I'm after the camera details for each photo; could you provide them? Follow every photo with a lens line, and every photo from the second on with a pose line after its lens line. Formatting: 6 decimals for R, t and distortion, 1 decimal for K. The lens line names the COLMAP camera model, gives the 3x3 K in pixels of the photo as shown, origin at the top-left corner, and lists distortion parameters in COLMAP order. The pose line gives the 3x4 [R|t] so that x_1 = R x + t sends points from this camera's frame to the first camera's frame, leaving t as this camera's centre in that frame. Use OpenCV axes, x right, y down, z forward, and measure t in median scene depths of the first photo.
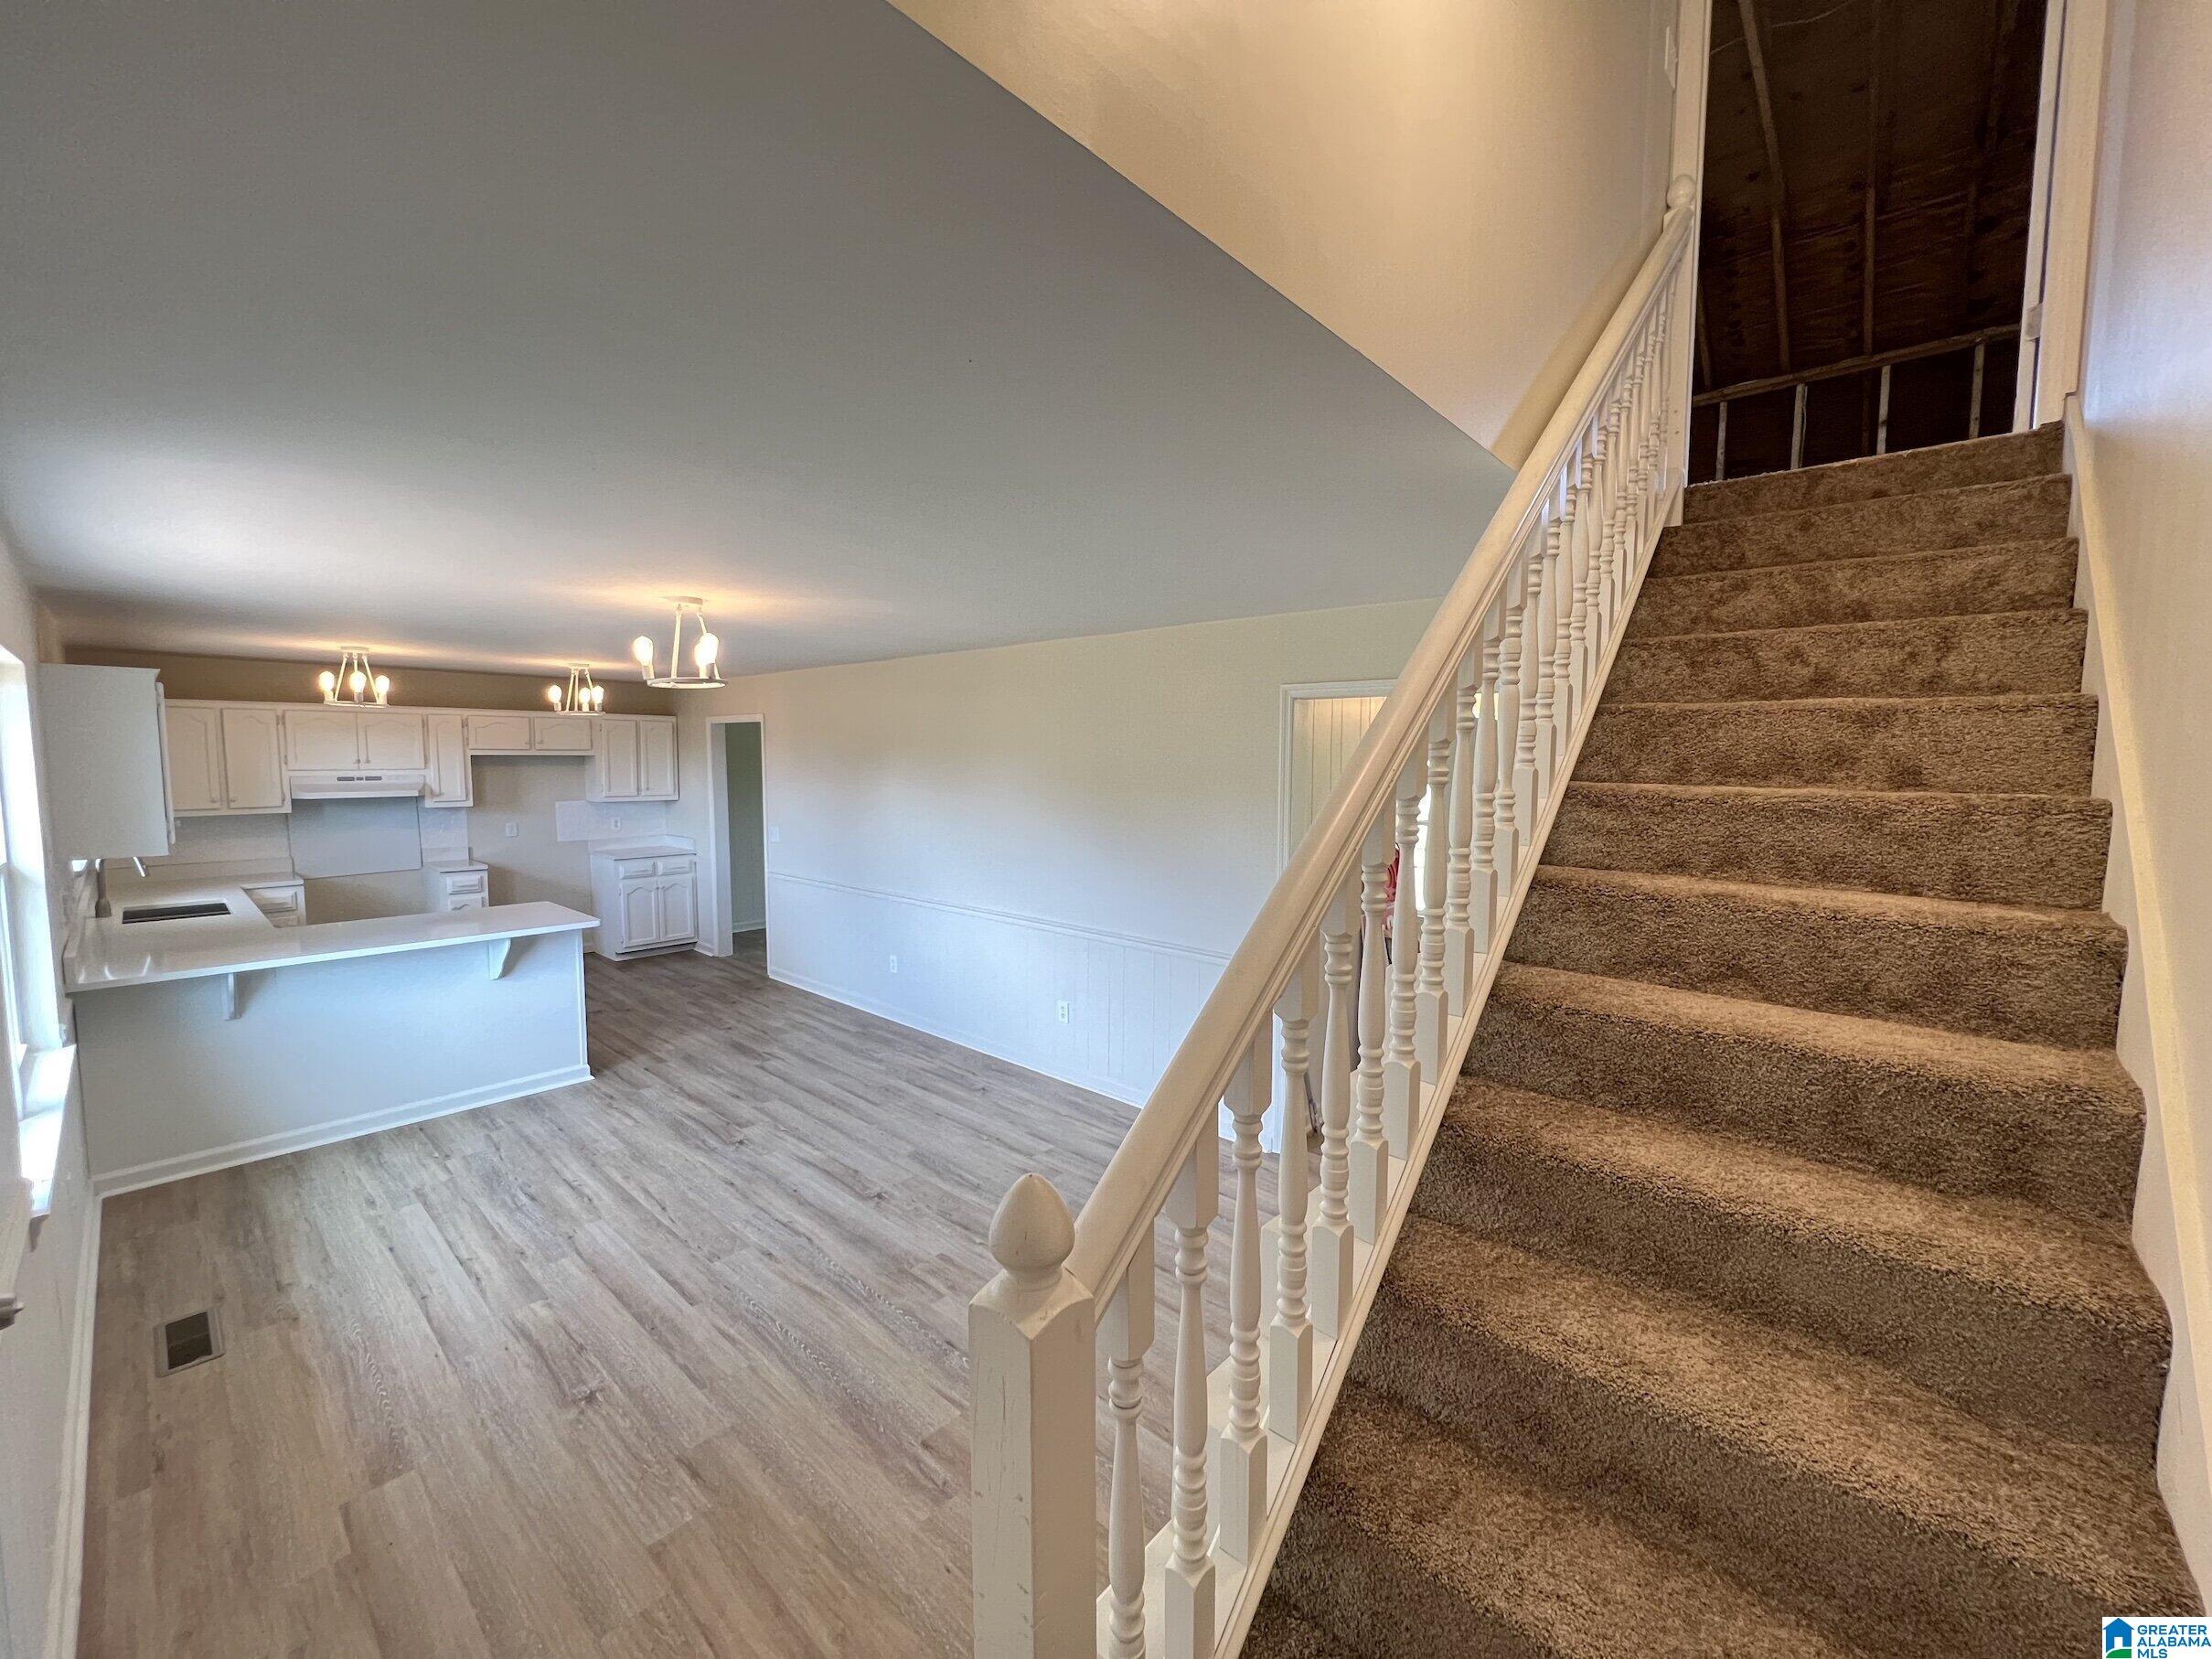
lens RADIAL K [[876.1, 0, 1110.7], [0, 876.1, 825.7], [0, 0, 1]] dist [-0.000485, -0.000020]
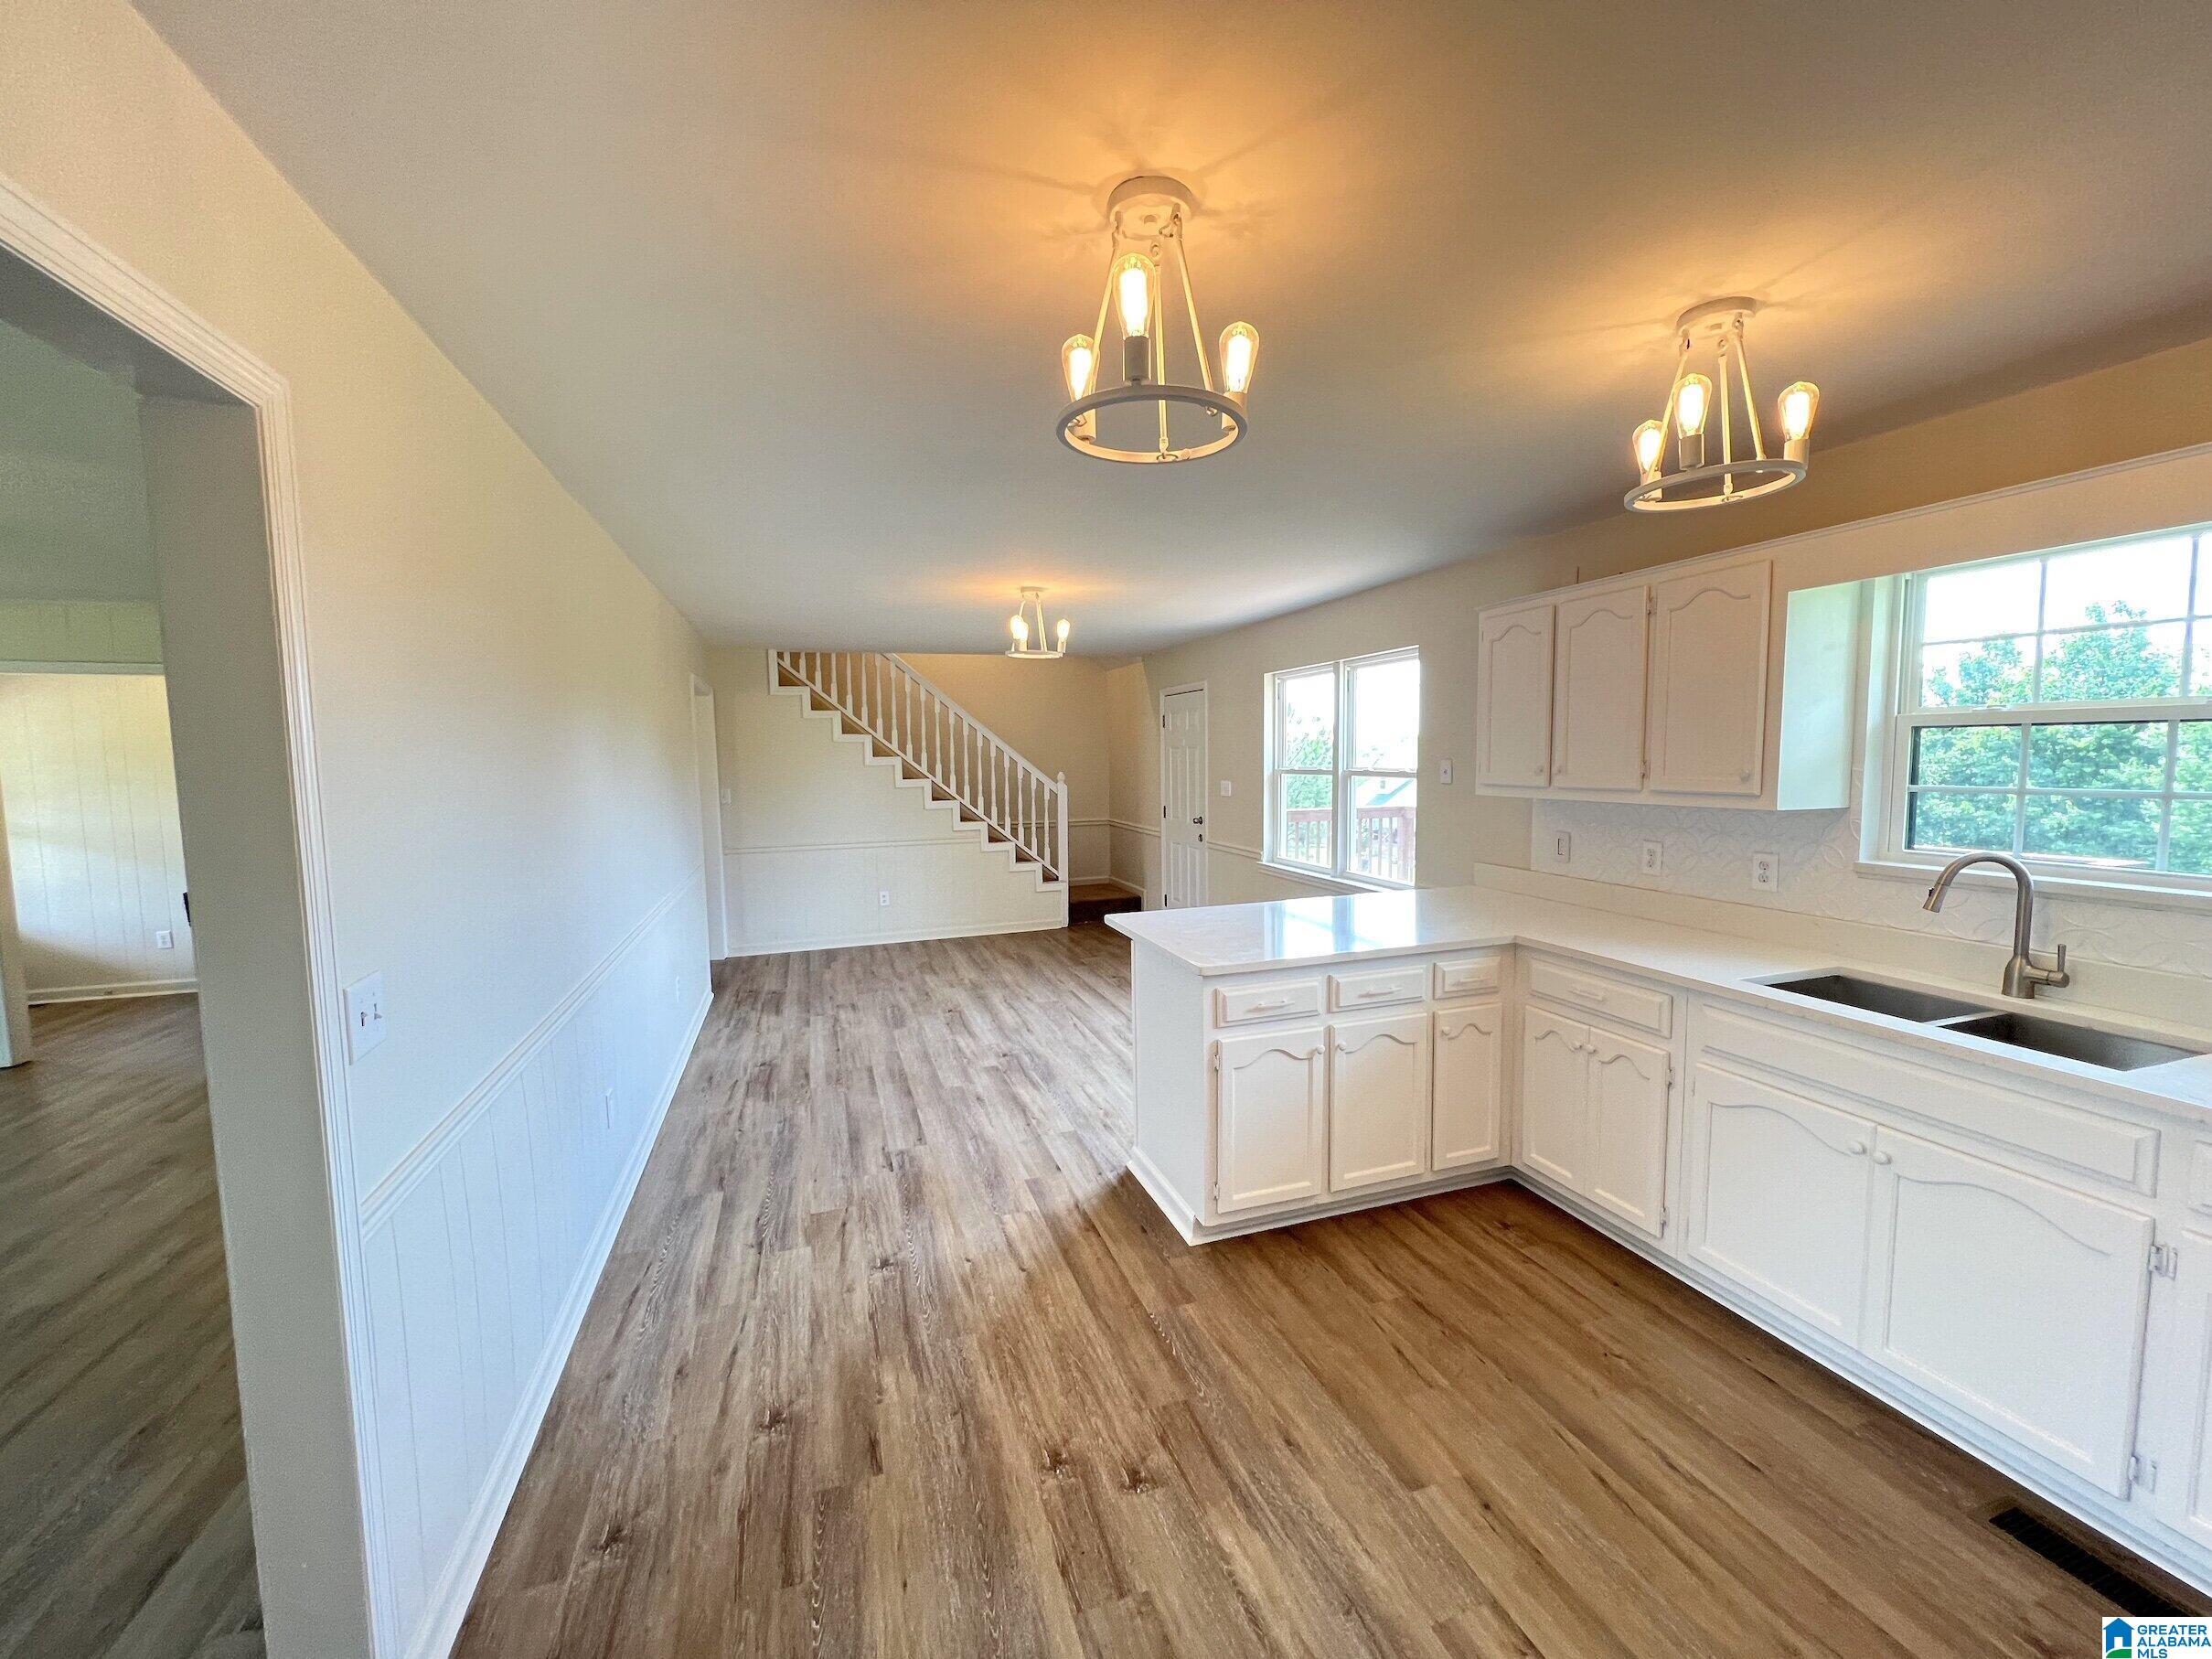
lens RADIAL K [[876.1, 0, 1104.9], [0, 876.1, 826.5], [0, 0, 1]] dist [-0.000485, -0.000020]
pose [[-0.866532, -0.033230, 0.498015, -0.924109], [0.051884, 0.986379, 0.156093, -0.080181], [-0.496418, 0.161099, -0.853004, 1.578318]]
